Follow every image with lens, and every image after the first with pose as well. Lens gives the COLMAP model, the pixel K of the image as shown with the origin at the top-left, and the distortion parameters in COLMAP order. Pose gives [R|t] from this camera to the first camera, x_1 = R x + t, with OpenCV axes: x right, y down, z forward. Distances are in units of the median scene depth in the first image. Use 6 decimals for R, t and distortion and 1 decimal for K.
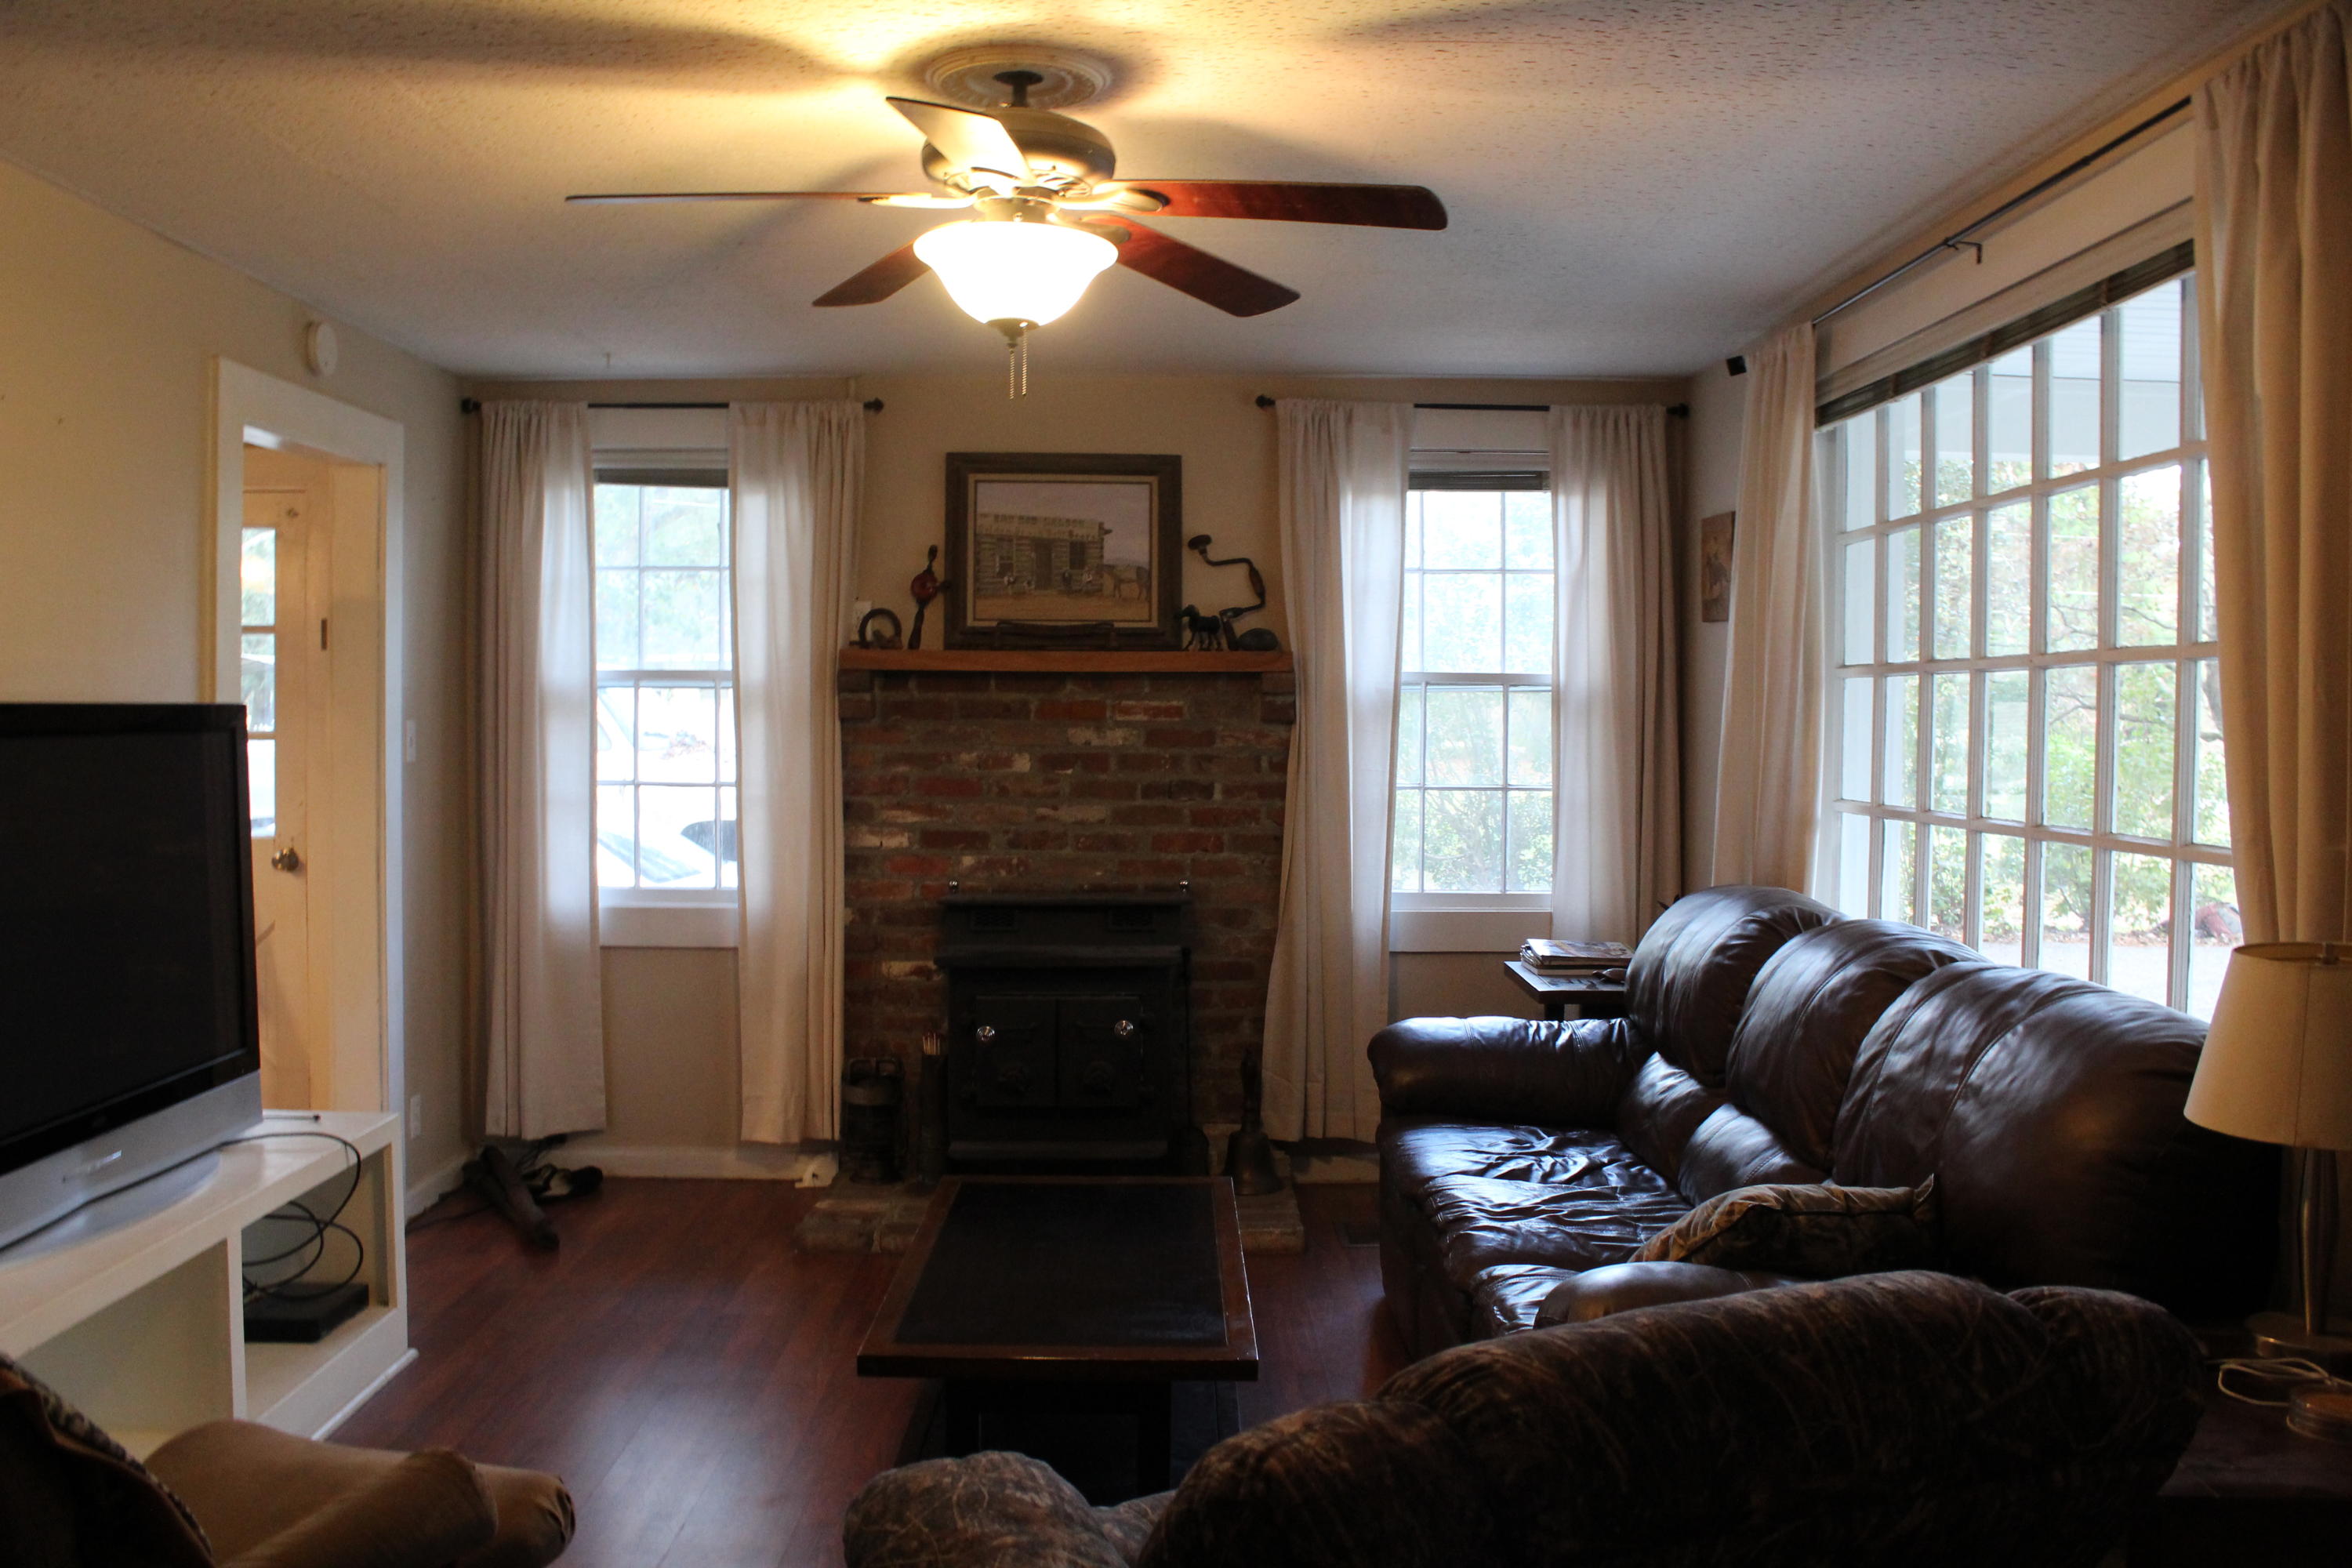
lens RADIAL K [[1955.5, 0, 1176.0], [0, 1955.5, 784.0], [0, 0, 1]] dist [-0.168362, 0.164394]
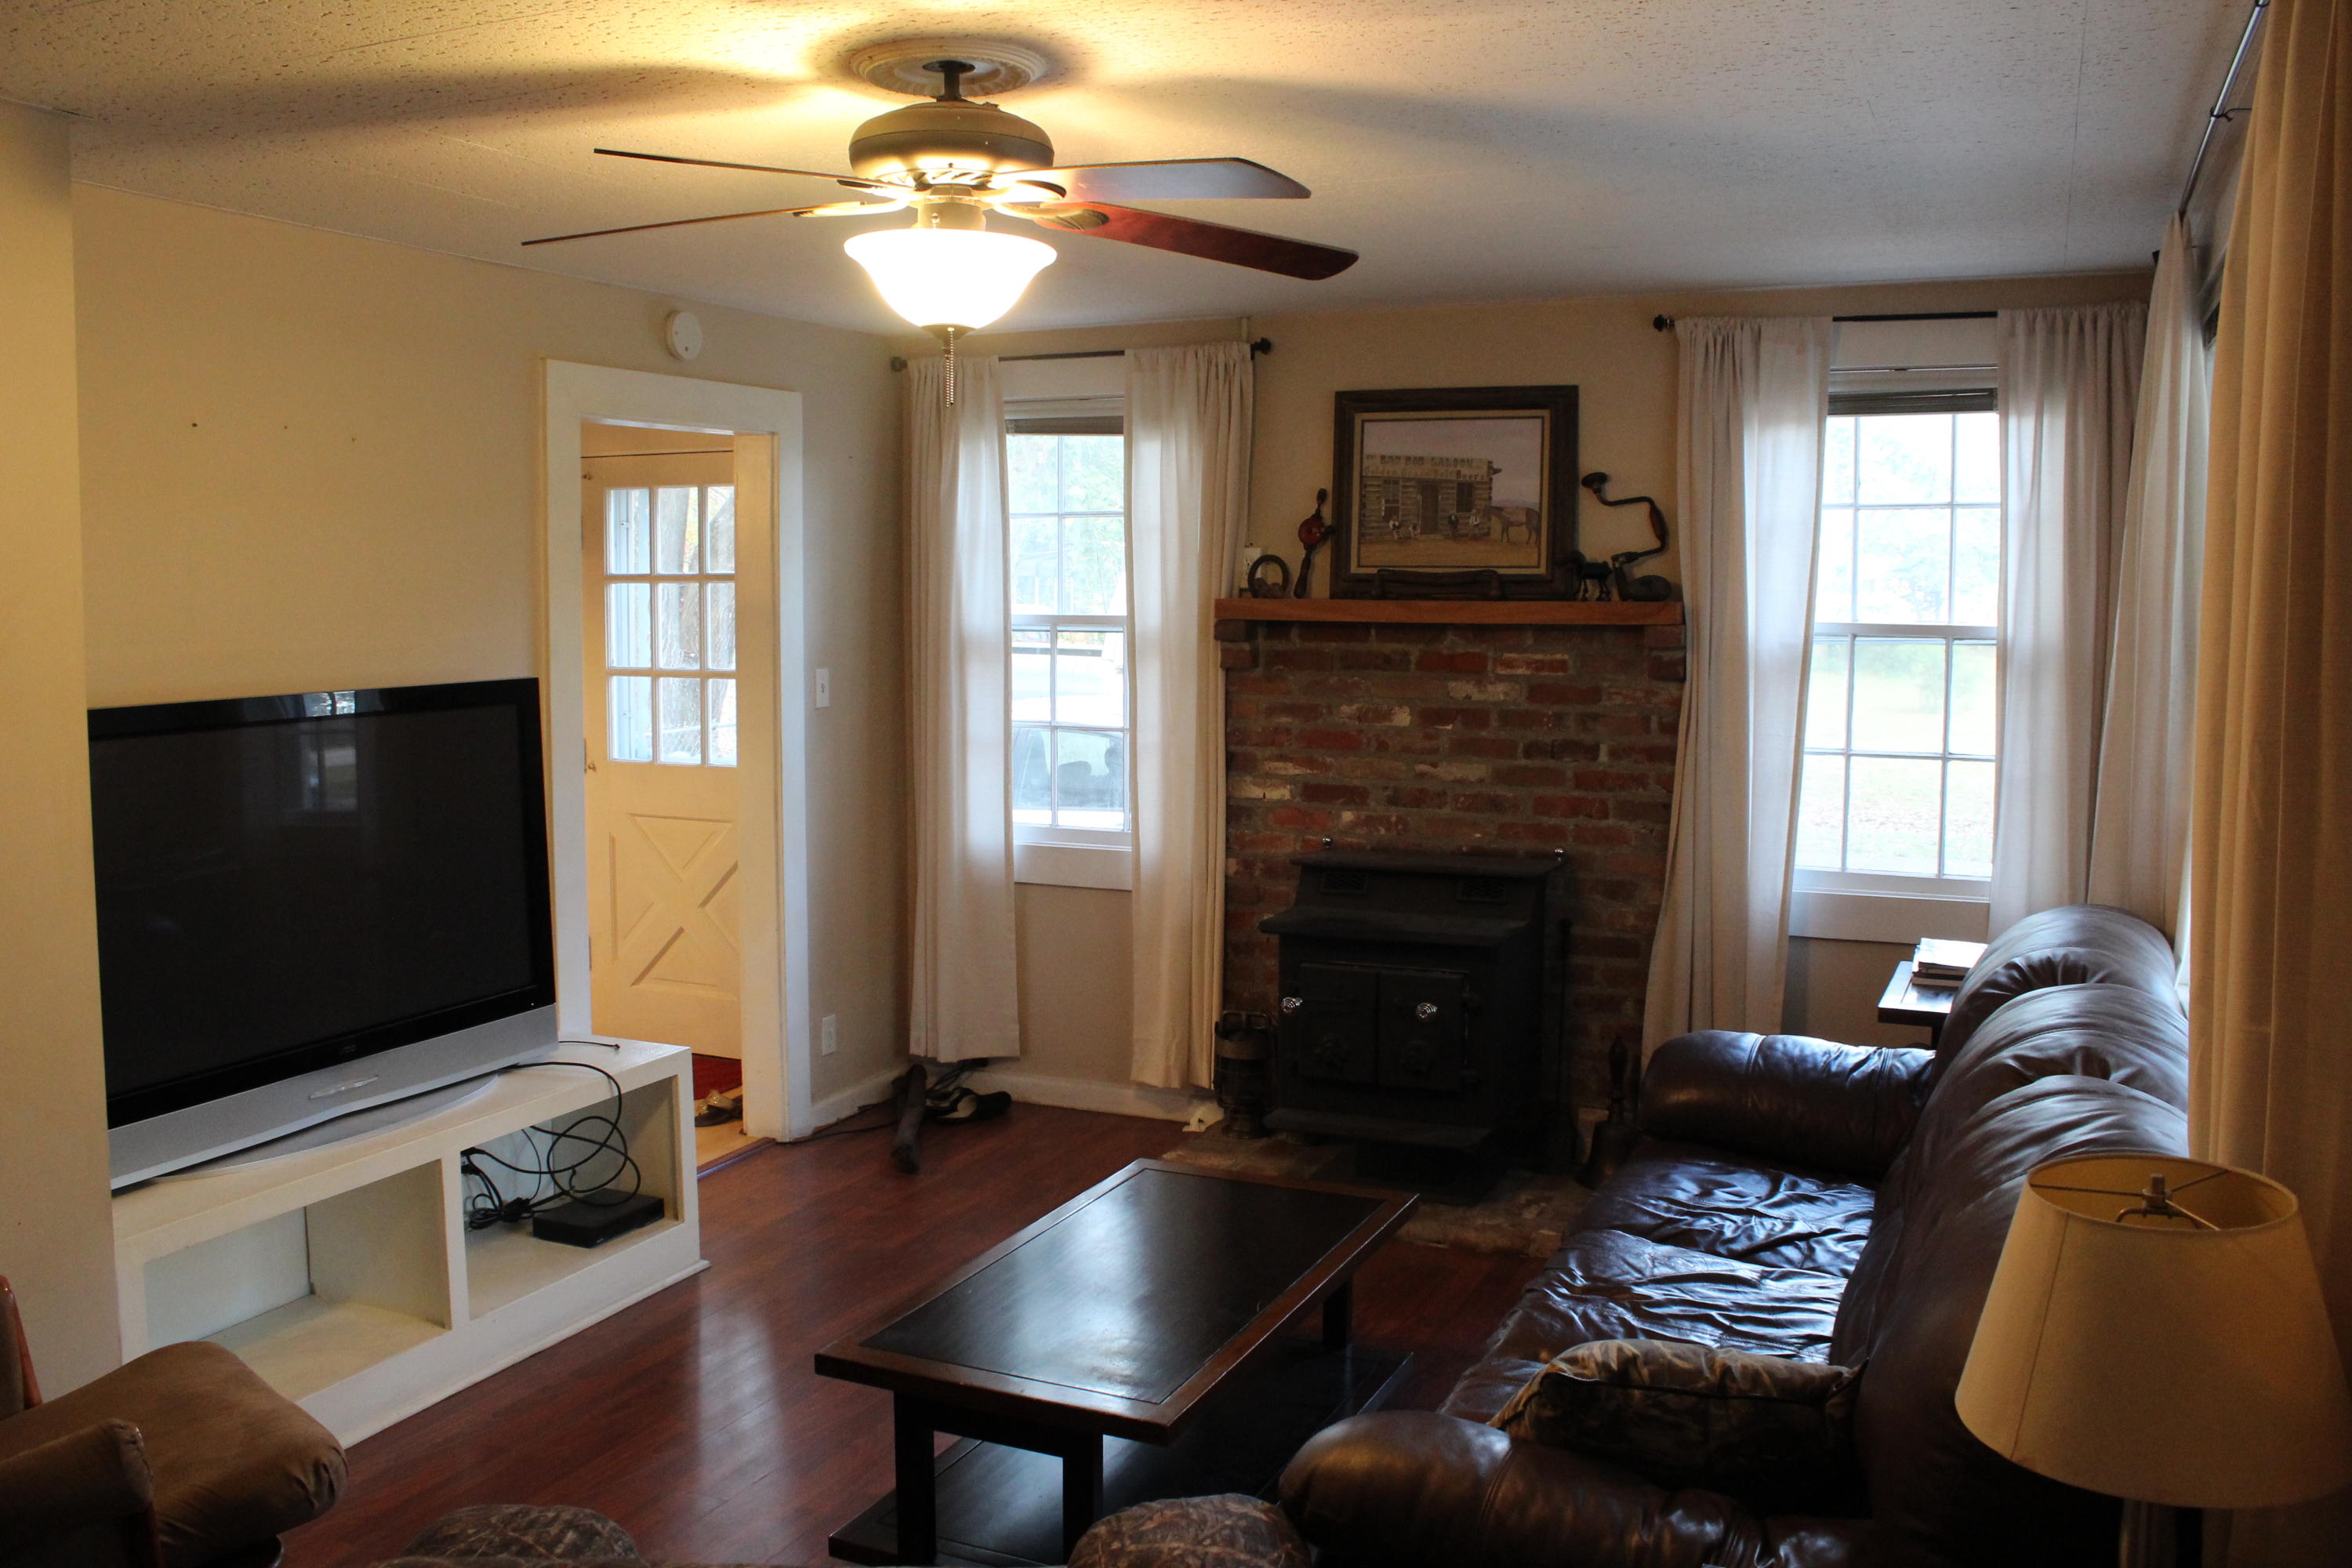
lens RADIAL K [[1955.5, 0, 1176.0], [0, 1955.5, 784.0], [0, 0, 1]] dist [-0.168362, 0.164394]
pose [[0.909213, 0.037150, -0.414670, 0.217729], [-0.011133, 0.997824, 0.064984, -0.038733], [0.416182, -0.054468, 0.907649, 0.085282]]
